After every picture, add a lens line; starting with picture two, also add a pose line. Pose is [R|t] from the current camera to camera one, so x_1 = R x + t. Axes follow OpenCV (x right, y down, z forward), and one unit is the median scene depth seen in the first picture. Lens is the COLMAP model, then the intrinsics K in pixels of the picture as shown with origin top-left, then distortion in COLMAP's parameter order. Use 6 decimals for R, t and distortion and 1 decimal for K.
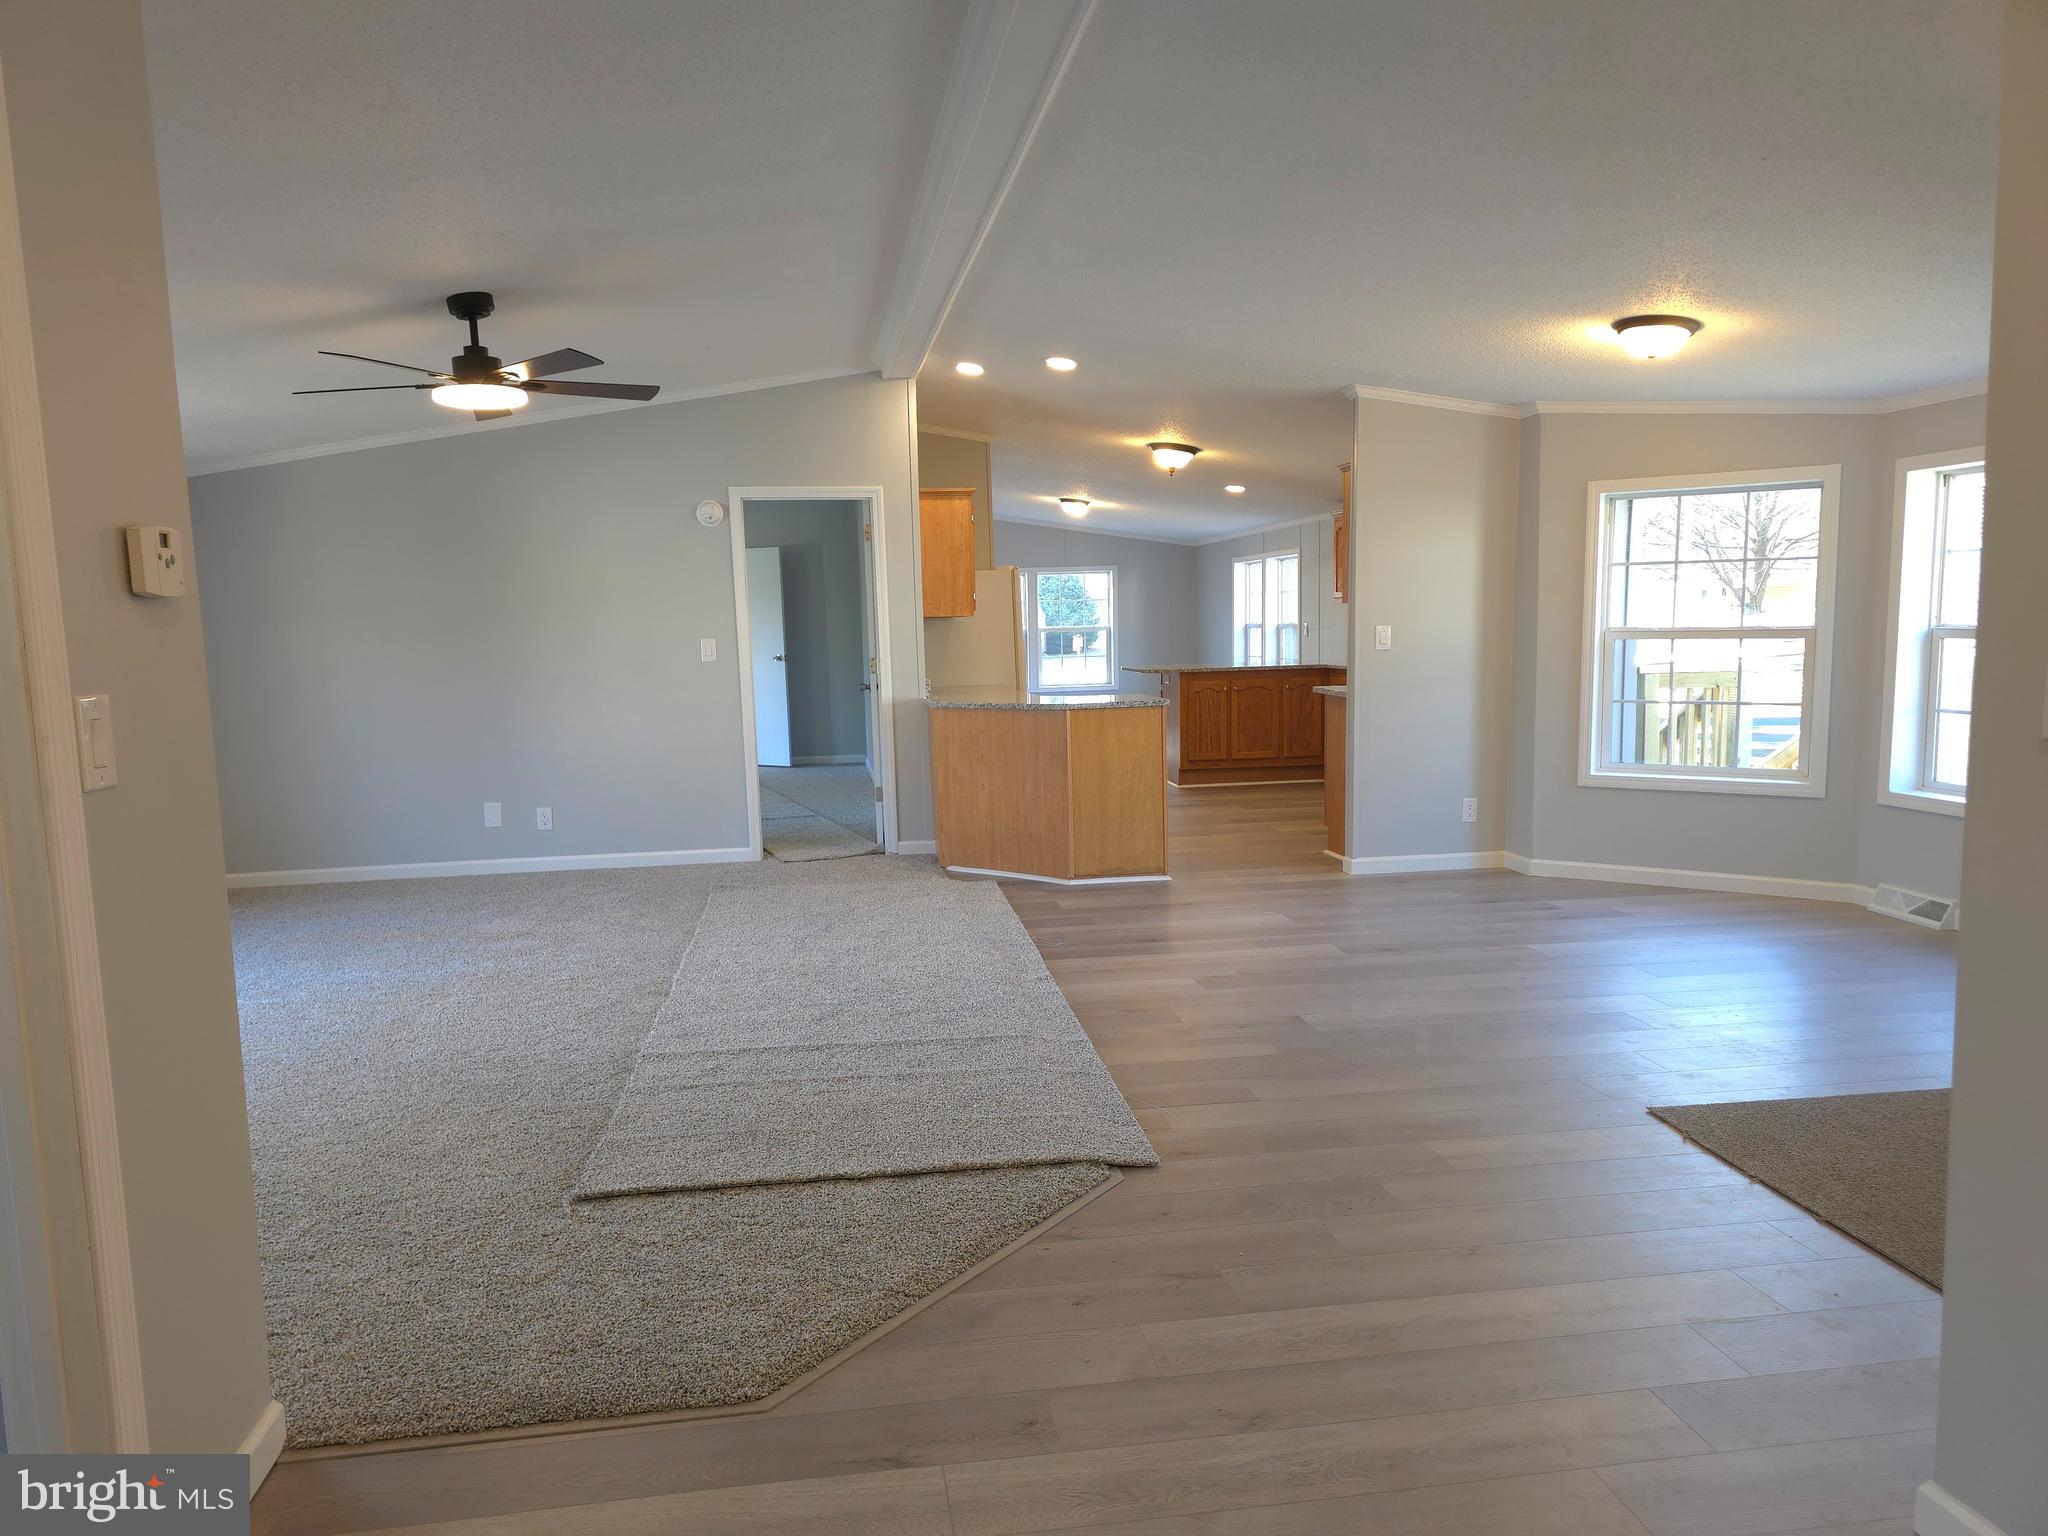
lens RADIAL K [[1361.4, 0, 1014.4], [0, 1361.4, 773.5], [0, 0, 1]] dist [0.045255, -0.025416]
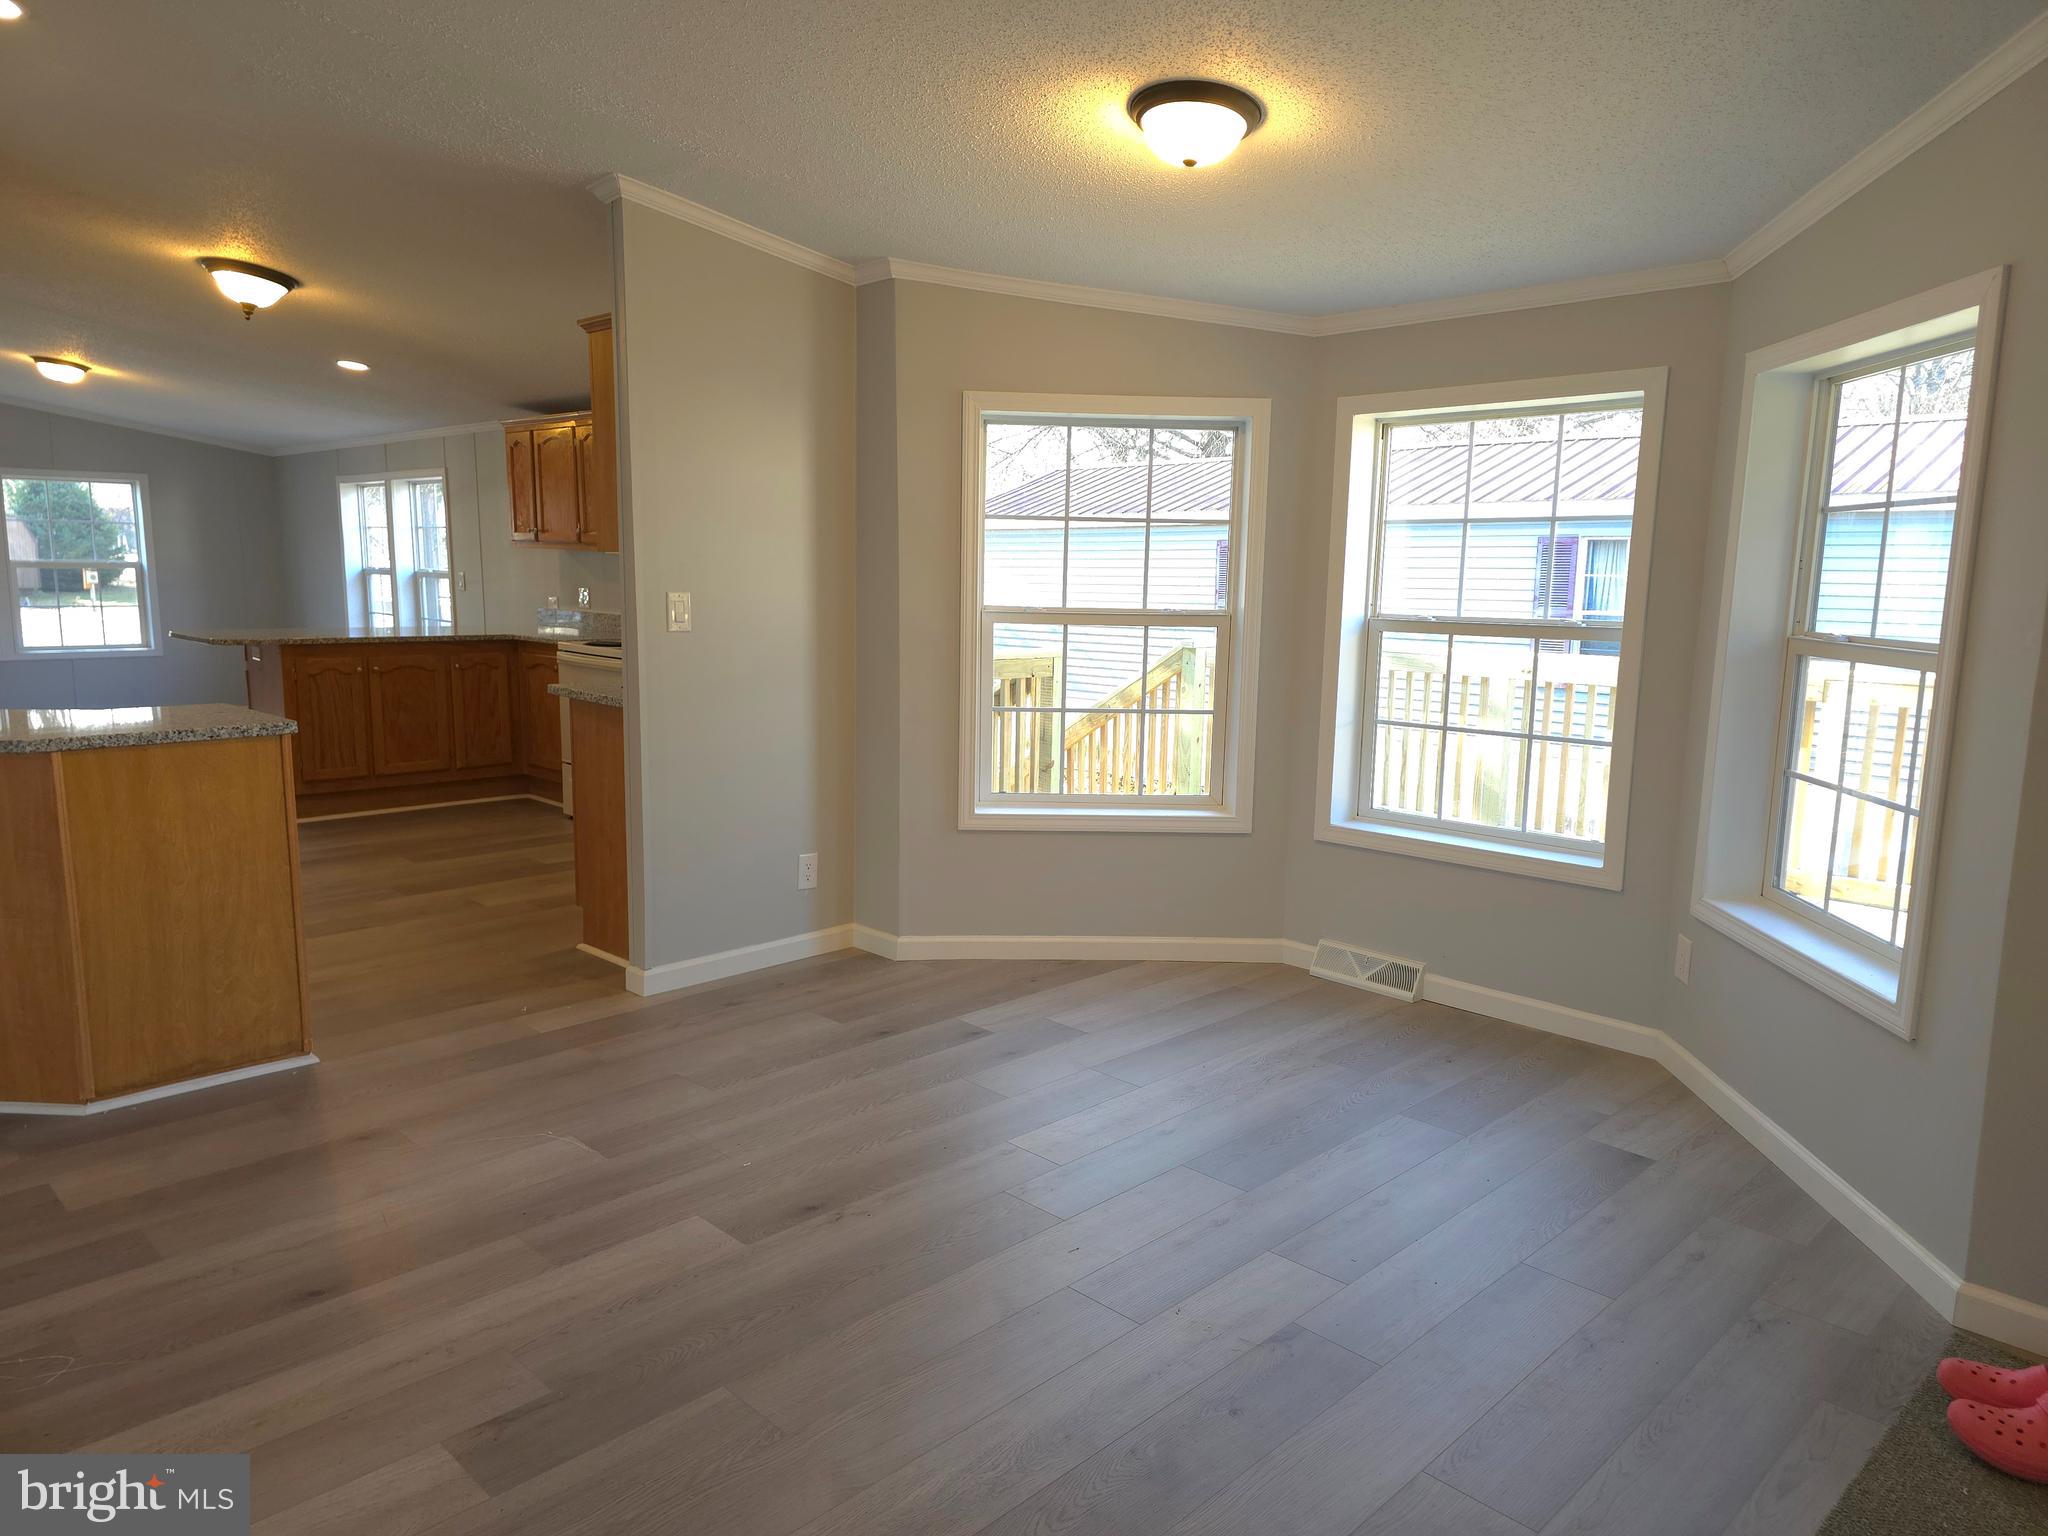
lens RADIAL K [[1361.4, 0, 1019.8], [0, 1361.4, 789.7], [0, 0, 1]] dist [0.045255, -0.025416]
pose [[0.806411, -0.058769, 0.588428, 0.025275], [0.030302, 0.997849, 0.058132, -0.048944], [-0.590578, -0.029048, 0.806457, 0.400787]]
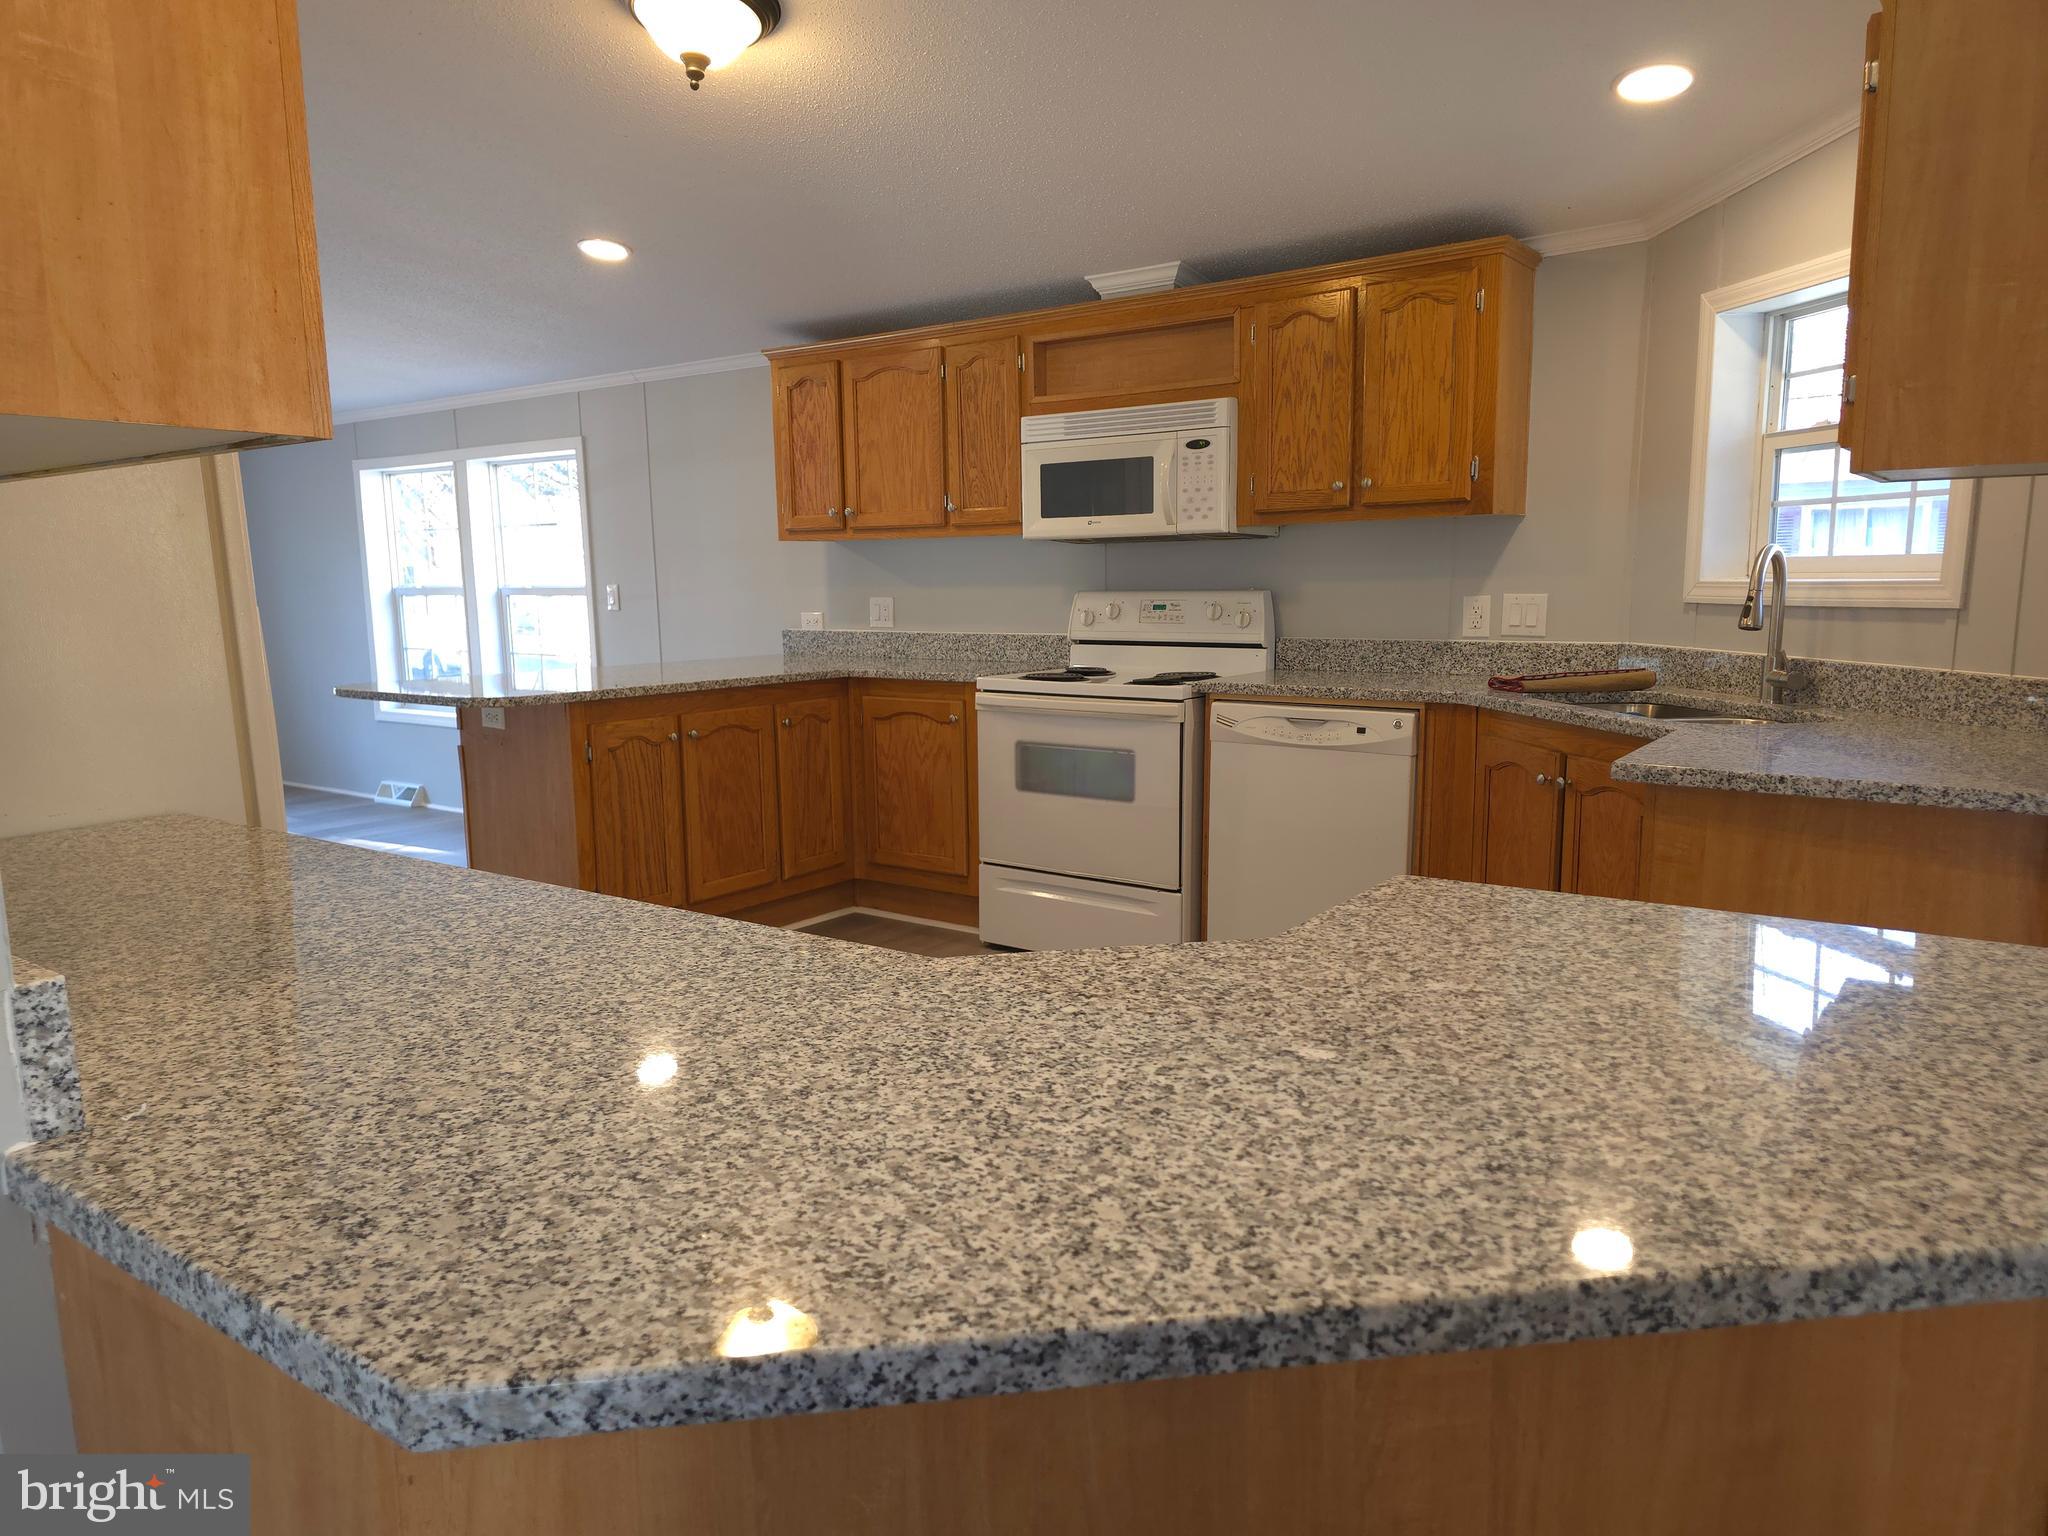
lens RADIAL K [[1361.4, 0, 1029.9], [0, 1361.4, 780.8], [0, 0, 1]] dist [0.045255, -0.025416]
pose [[0.697526, -0.089948, 0.710892, -0.092599], [0.077292, 0.995746, 0.050152, -0.090667], [-0.712379, 0.019964, 0.701511, 0.949848]]
